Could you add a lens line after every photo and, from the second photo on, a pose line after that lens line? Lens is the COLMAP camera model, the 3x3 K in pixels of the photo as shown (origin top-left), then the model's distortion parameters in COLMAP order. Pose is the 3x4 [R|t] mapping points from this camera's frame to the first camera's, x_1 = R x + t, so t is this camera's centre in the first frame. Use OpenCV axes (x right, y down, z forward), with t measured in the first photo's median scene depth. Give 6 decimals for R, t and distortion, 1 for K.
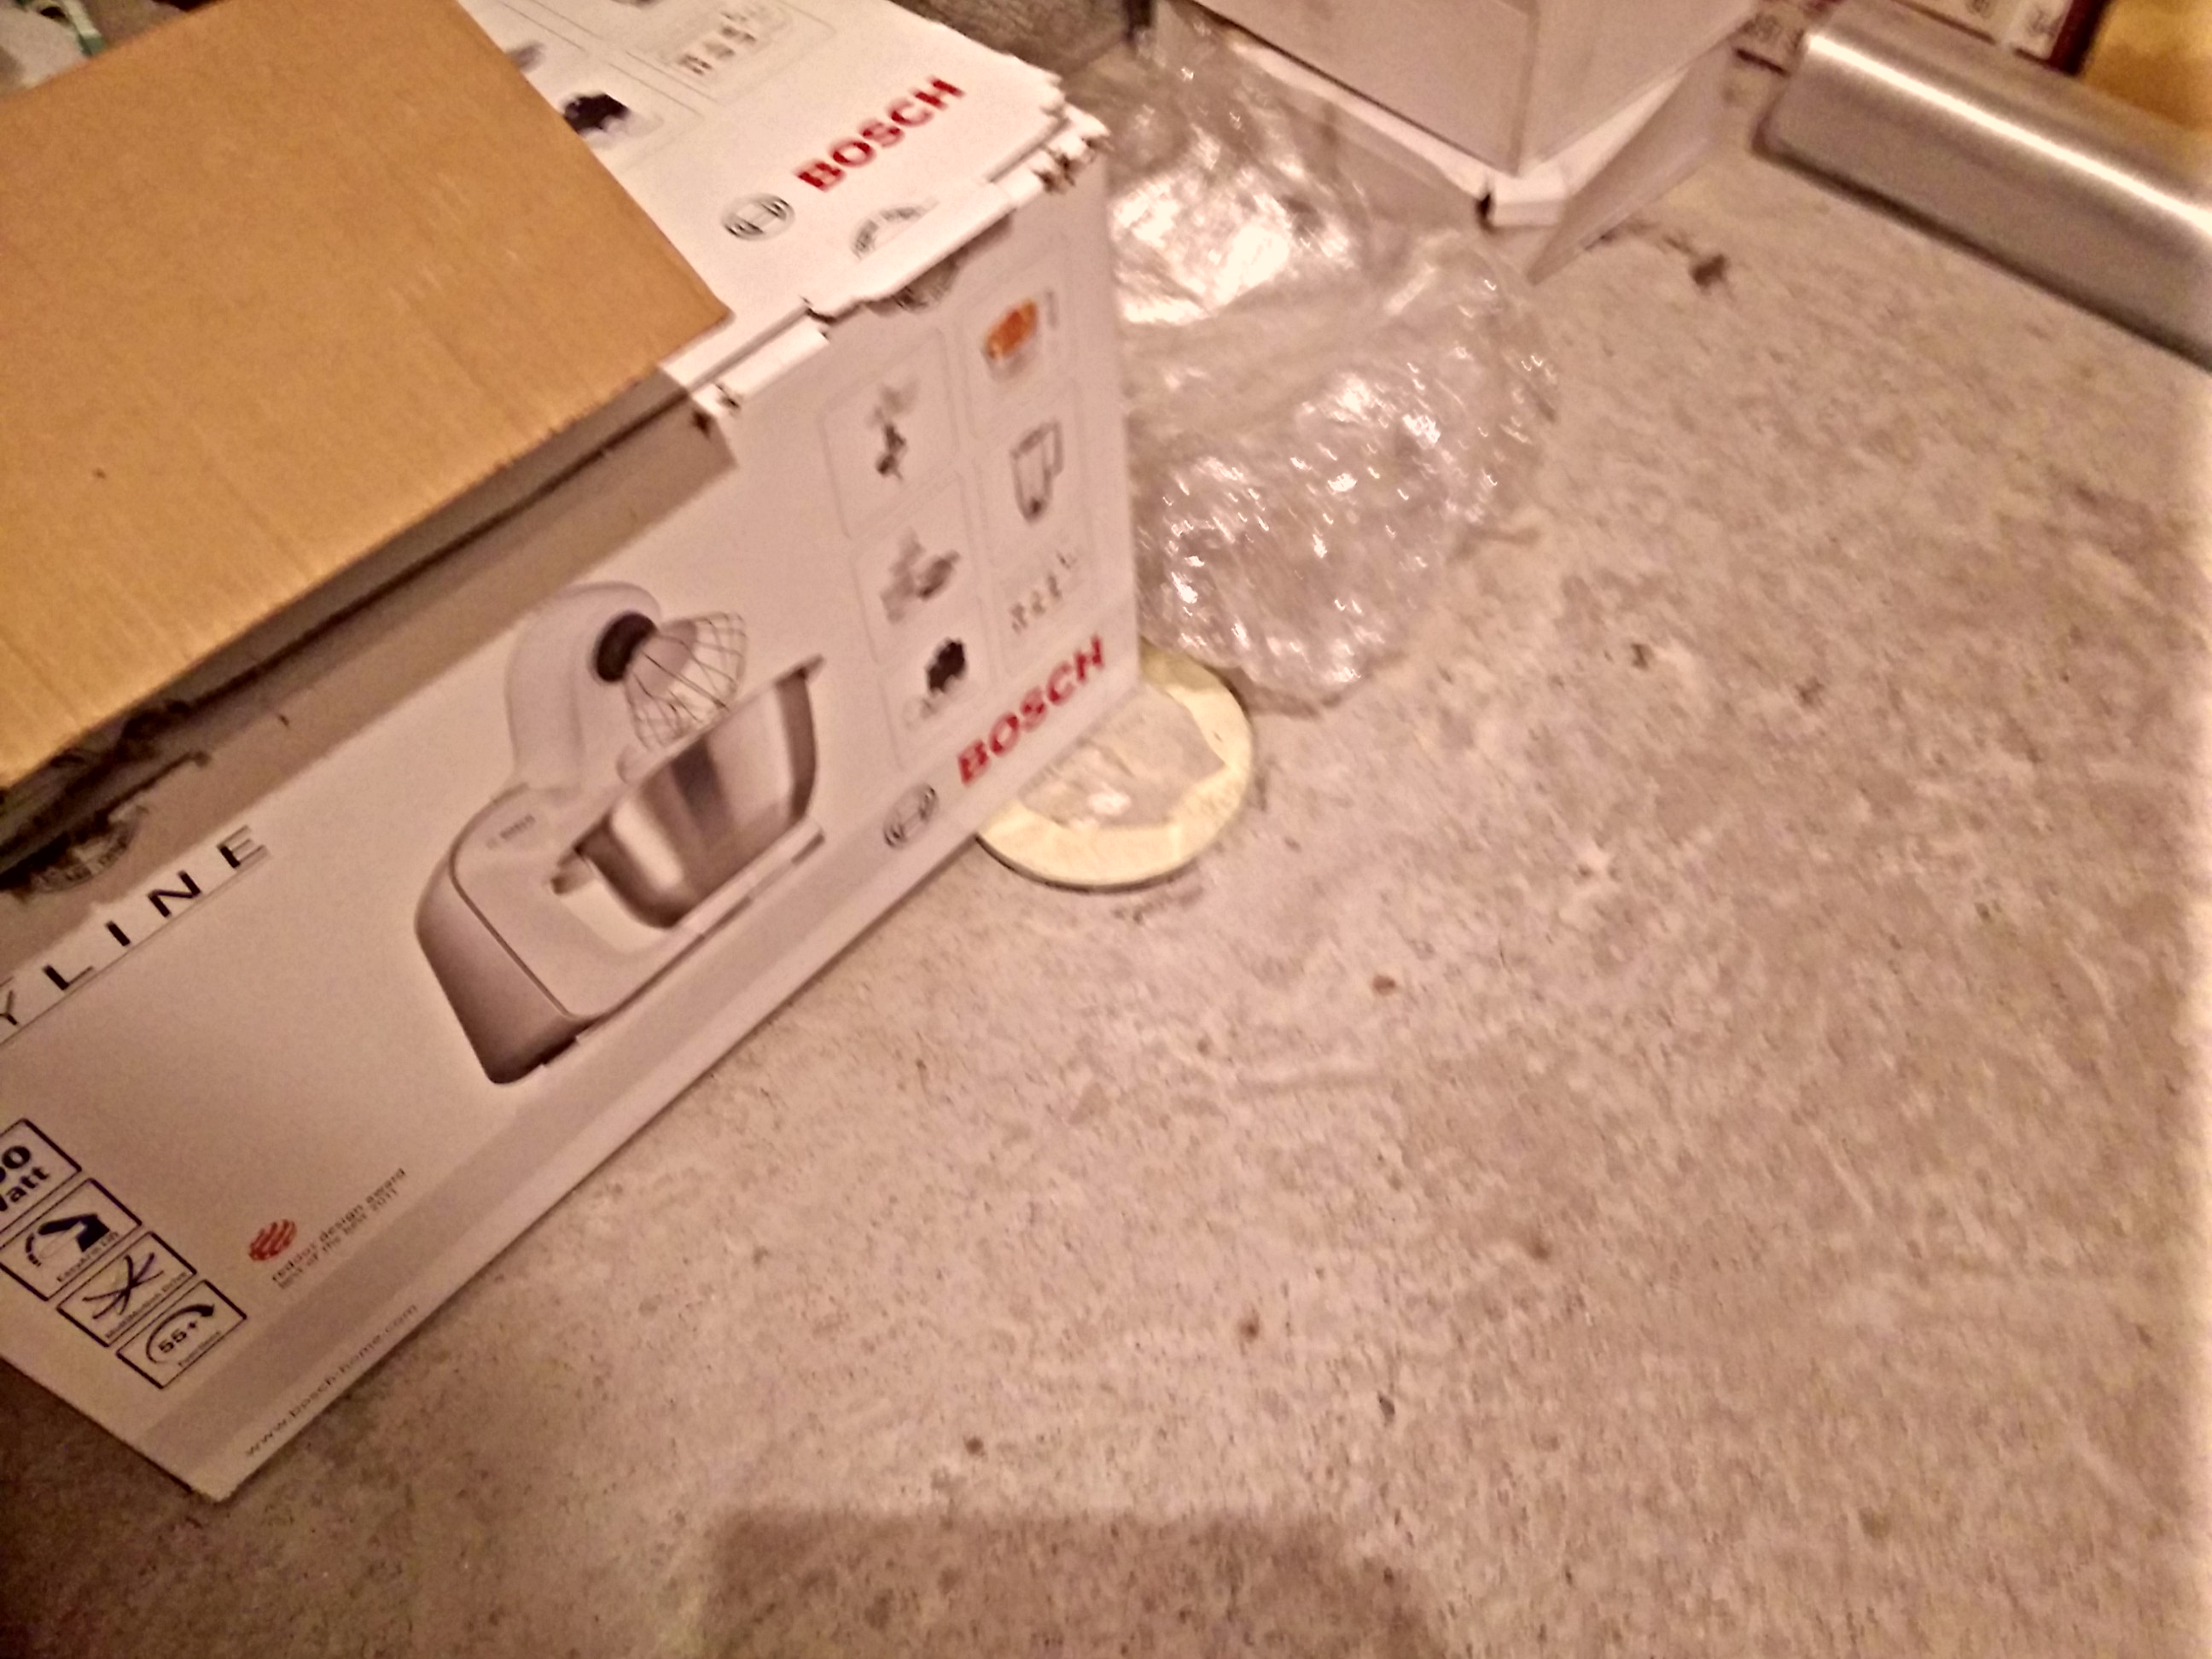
lens RADIAL K [[1775.8, 0, 1107.6], [0, 1775.8, 826.3], [0, 0, 1]] dist [0.056632, -0.083938]
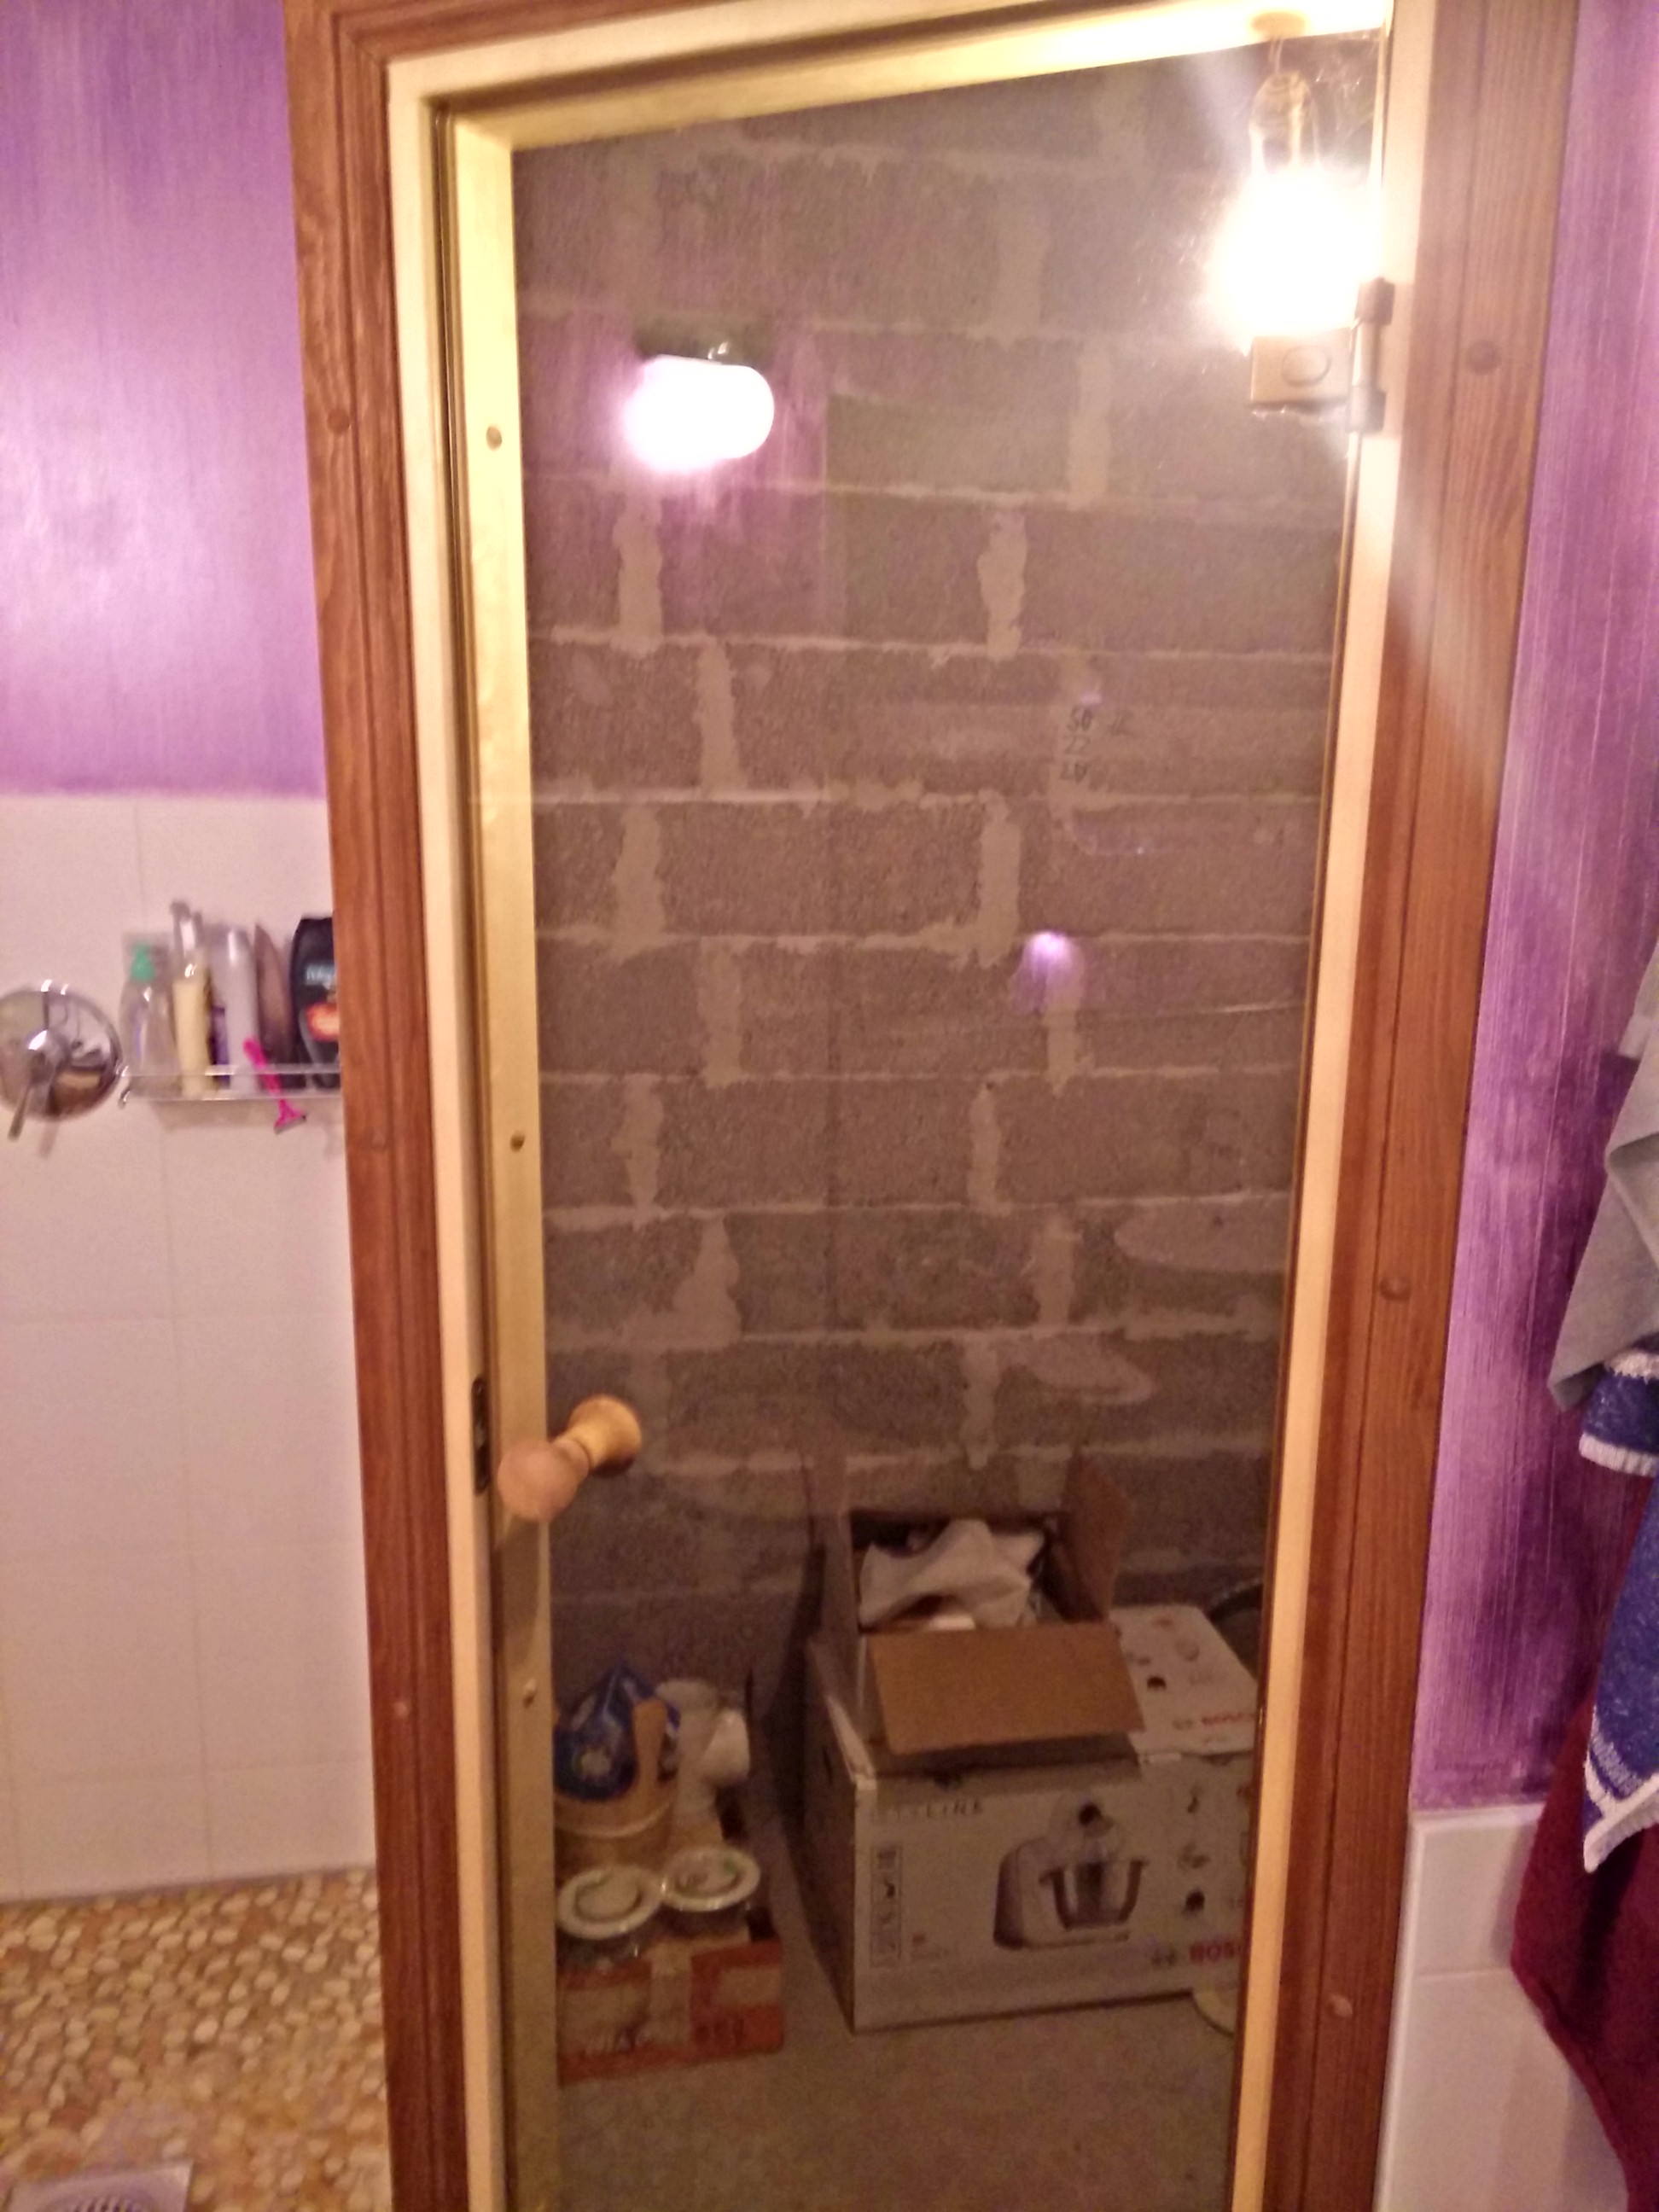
lens RADIAL K [[1775.8, 0, 828.6], [0, 1775.8, 1107.8], [0, 0, 1]] dist [0.056632, -0.083938]
pose [[0.794128, 0.167035, -0.584346, 1.013253], [-0.510796, 0.704432, -0.492811, 0.813008], [0.329315, 0.689837, 0.644730, -2.114863]]
